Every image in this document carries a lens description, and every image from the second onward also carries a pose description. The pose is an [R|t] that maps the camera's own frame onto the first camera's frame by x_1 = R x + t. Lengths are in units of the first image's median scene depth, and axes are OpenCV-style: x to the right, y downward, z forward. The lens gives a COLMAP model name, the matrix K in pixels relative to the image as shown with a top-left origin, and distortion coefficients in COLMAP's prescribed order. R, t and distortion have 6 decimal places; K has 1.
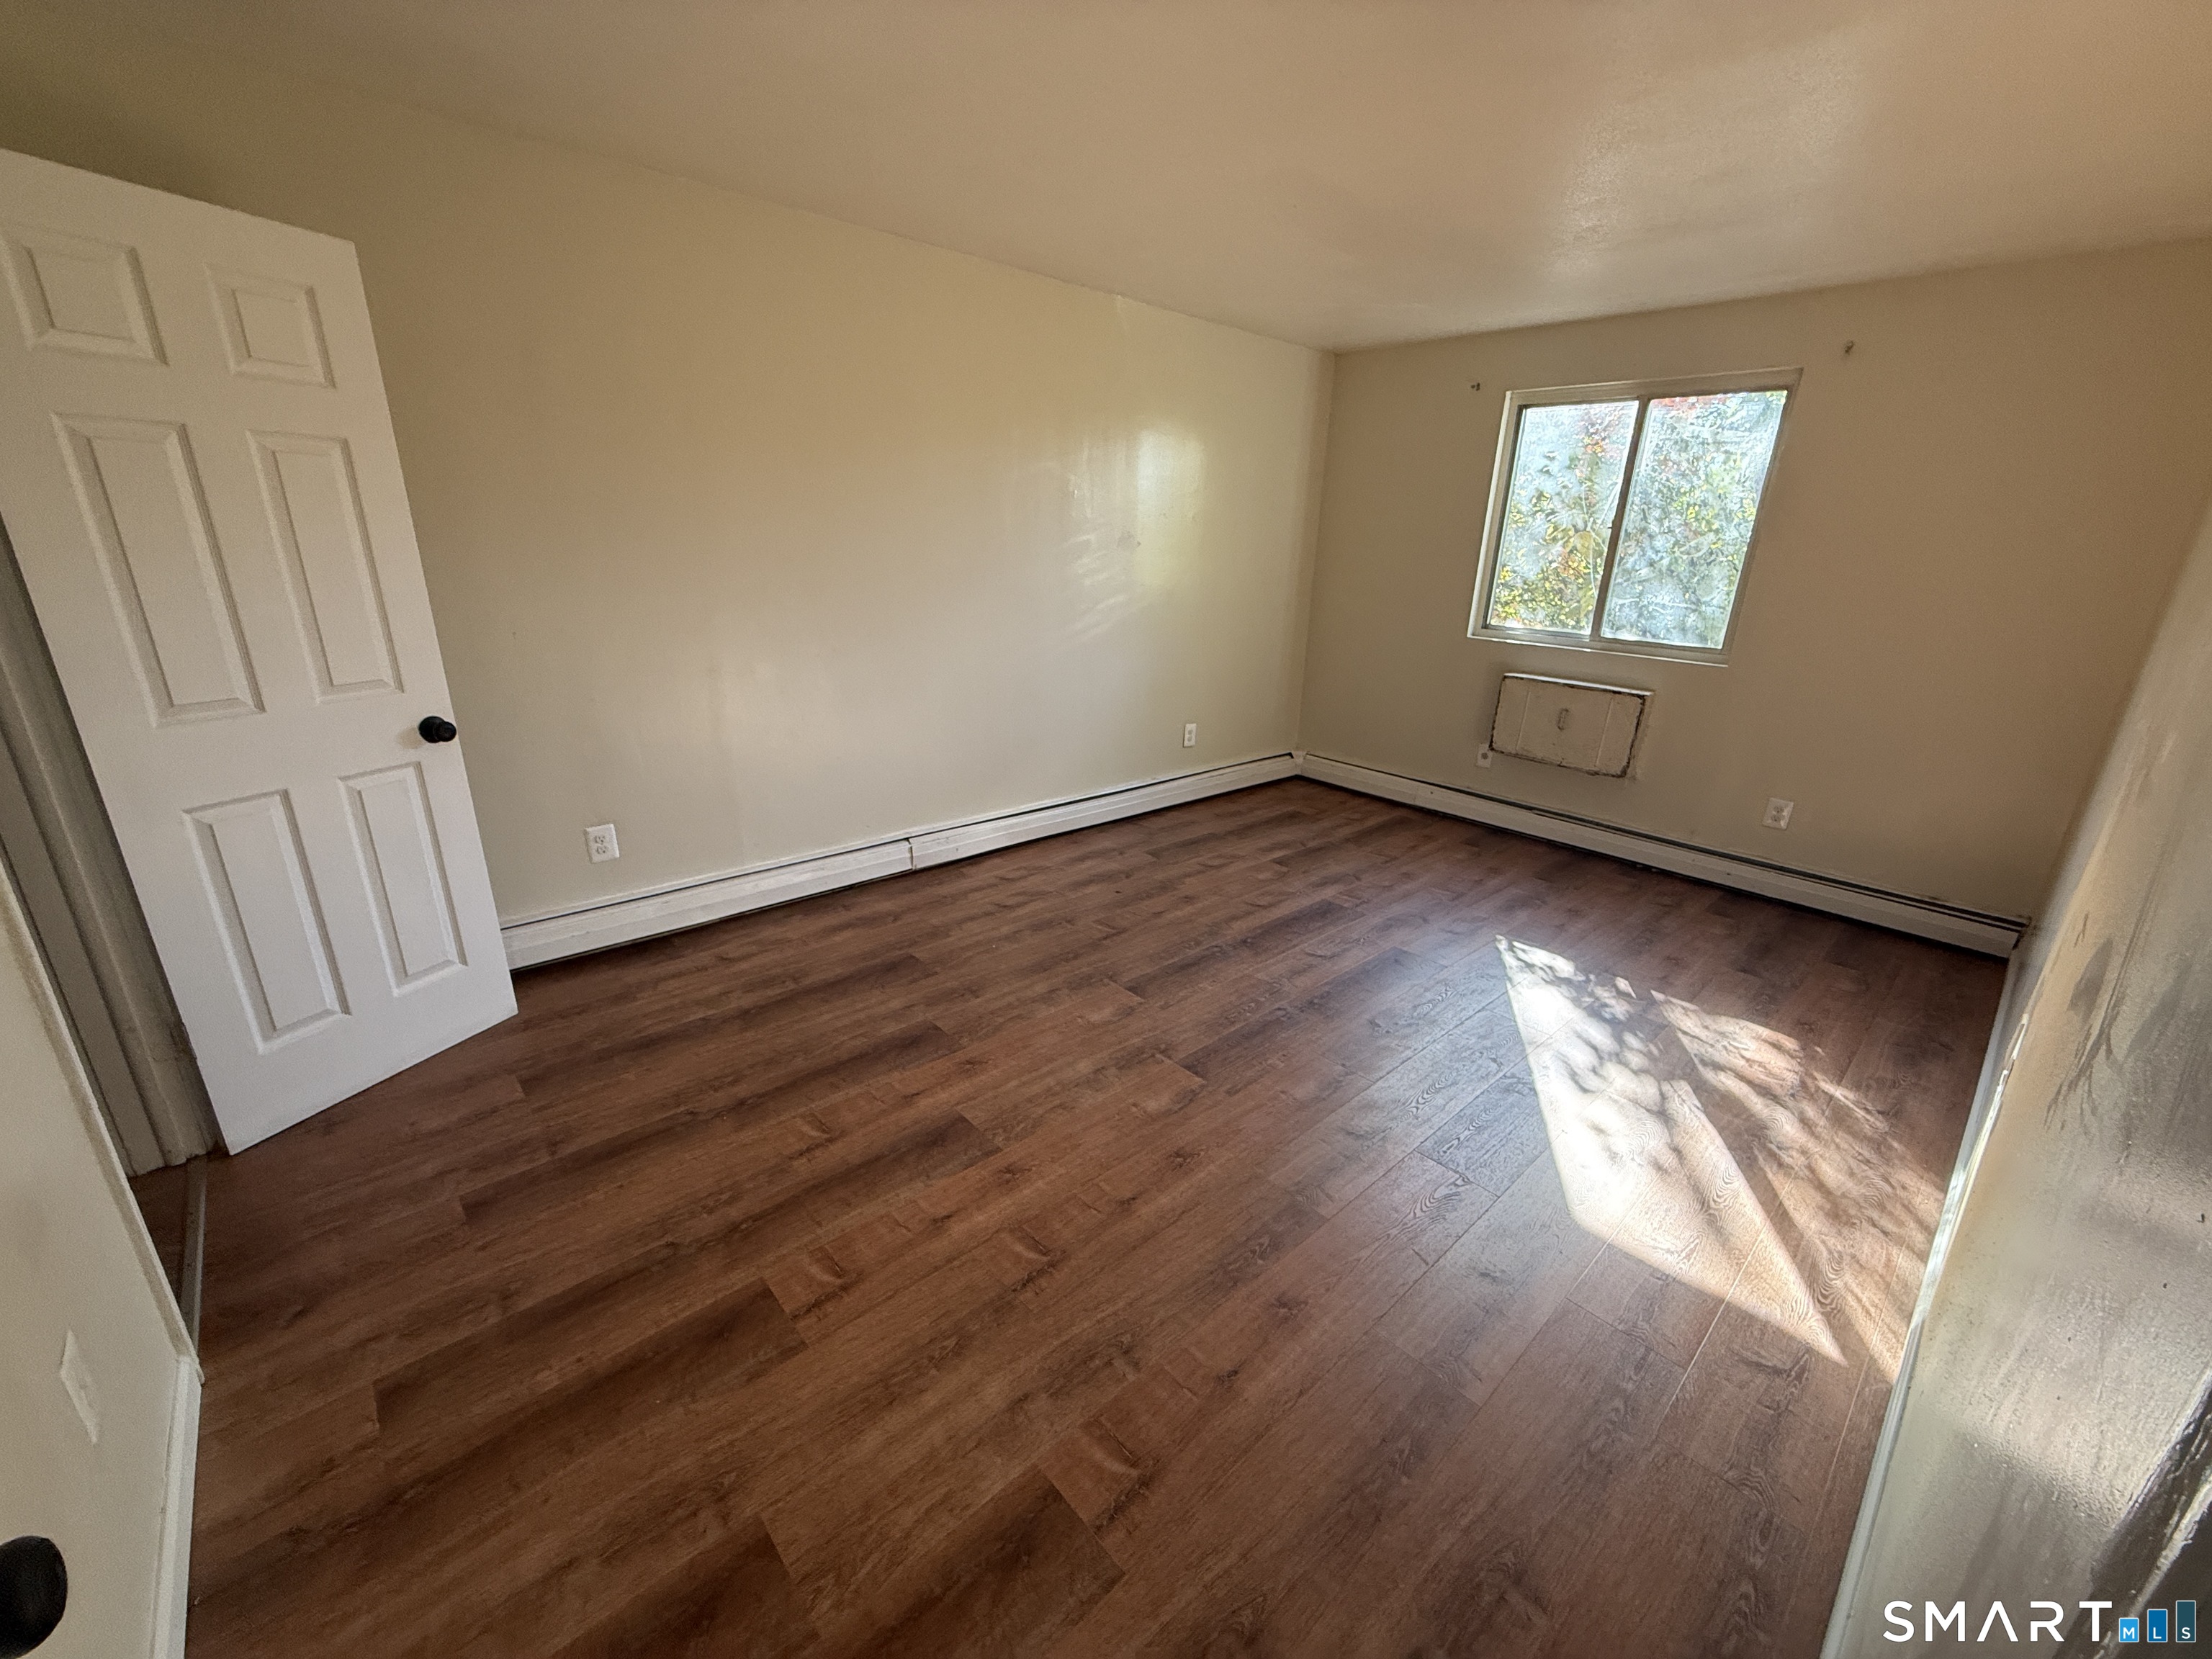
lens RADIAL K [[881.9, 0, 1104.1], [0, 881.9, 828.7], [0, 0, 1]] dist [0.003010, -0.000386]
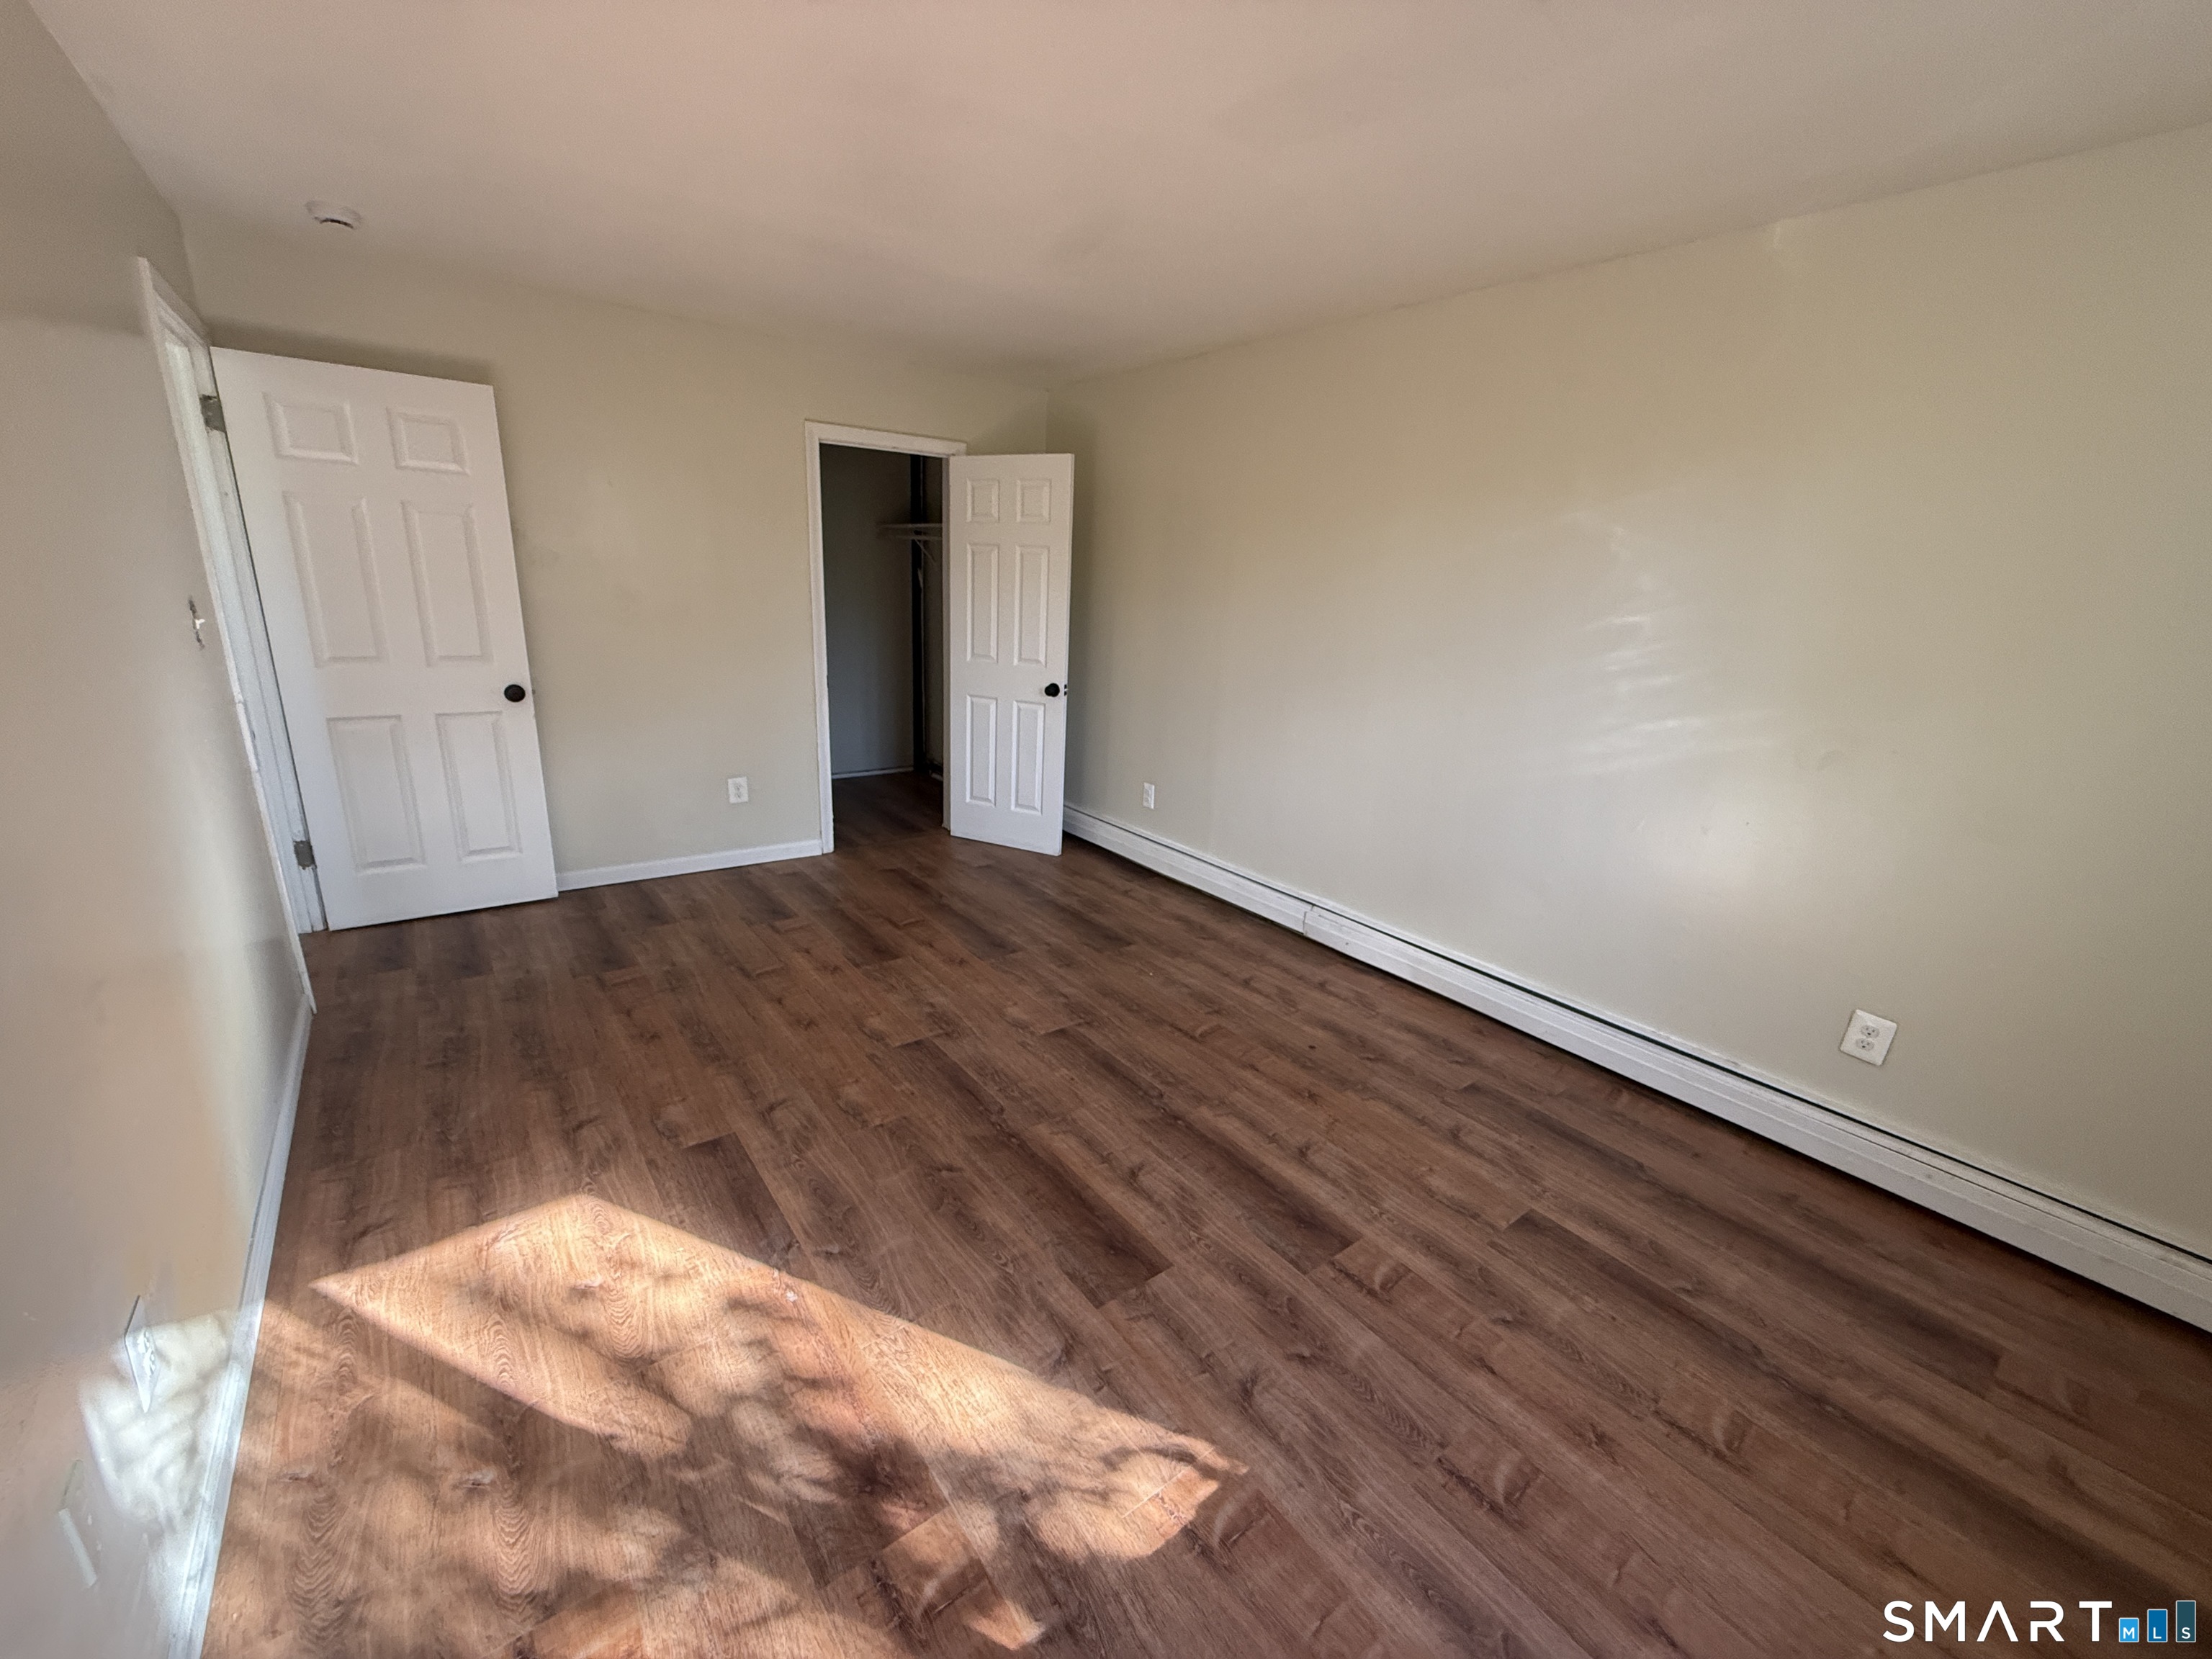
lens RADIAL K [[881.9, 0, 1104.1], [0, 881.9, 828.7], [0, 0, 1]] dist [0.003010, -0.000386]
pose [[-0.081245, 0.240601, -0.967218, 0.866864], [-0.365141, 0.895773, 0.253500, -0.272450], [0.927400, 0.373766, 0.015076, 0.868559]]
